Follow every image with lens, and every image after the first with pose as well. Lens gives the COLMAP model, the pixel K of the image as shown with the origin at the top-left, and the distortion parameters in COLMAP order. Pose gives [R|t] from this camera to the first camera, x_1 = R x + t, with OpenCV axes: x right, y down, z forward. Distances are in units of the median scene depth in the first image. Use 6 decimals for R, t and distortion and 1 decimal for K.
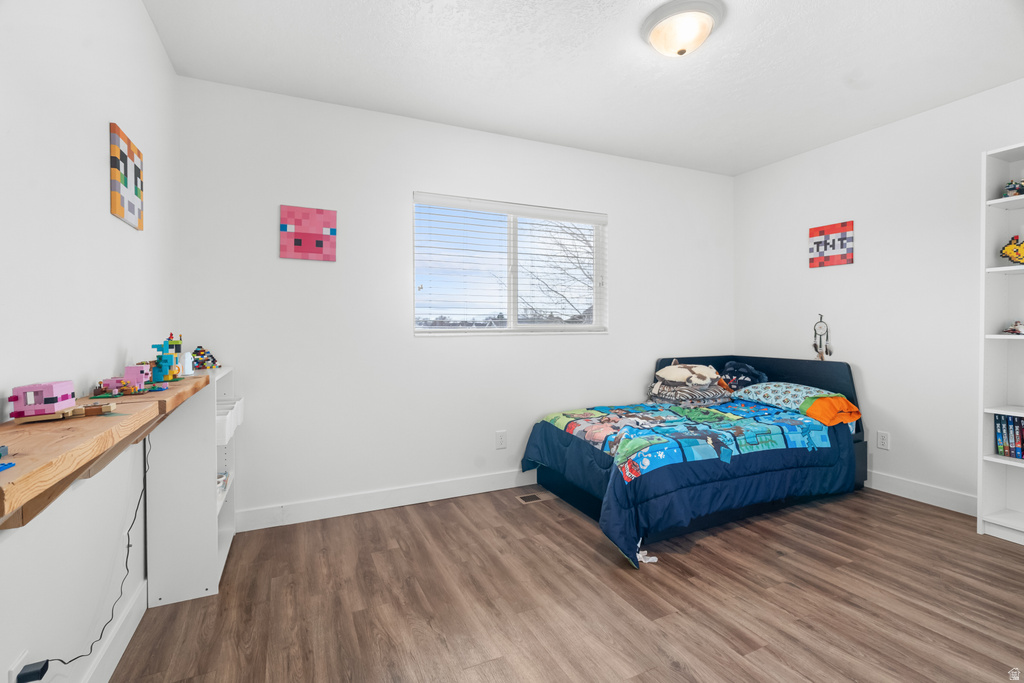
lens RADIAL K [[464.9, 0, 506.8], [0, 464.9, 344.0], [0, 0, 1]] dist [-0.002561, 0.000215]
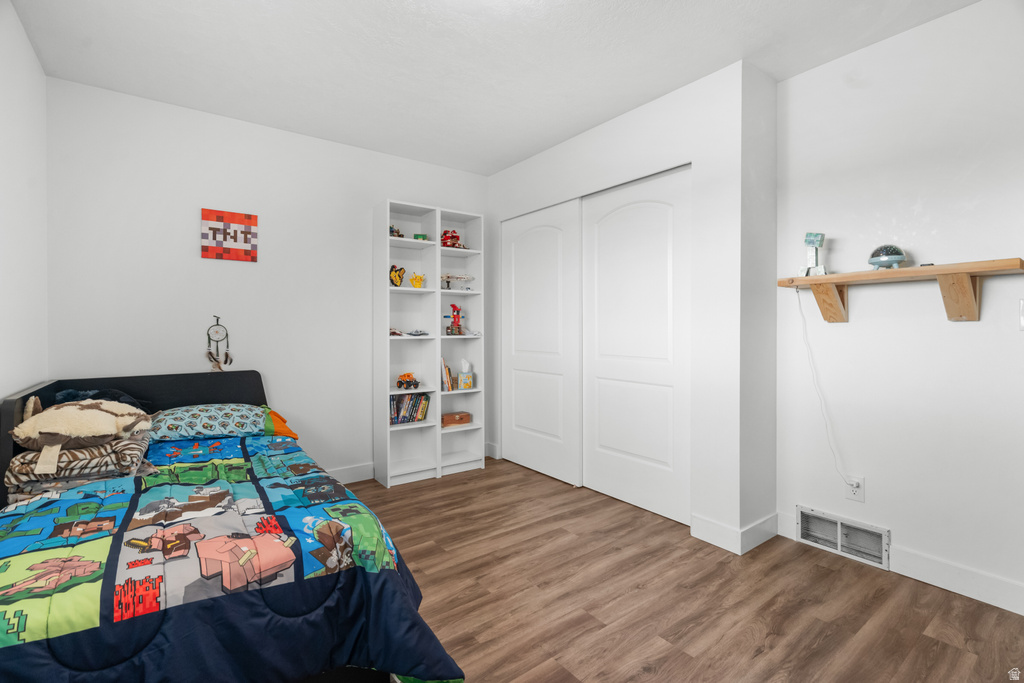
lens RADIAL K [[464.9, 0, 506.8], [0, 464.9, 344.0], [0, 0, 1]] dist [-0.002561, 0.000215]
pose [[-0.195455, -0.026106, 0.980365, -0.253971], [0.038140, 0.998687, 0.034198, -0.024425], [-0.979971, 0.044075, -0.194203, 0.695555]]
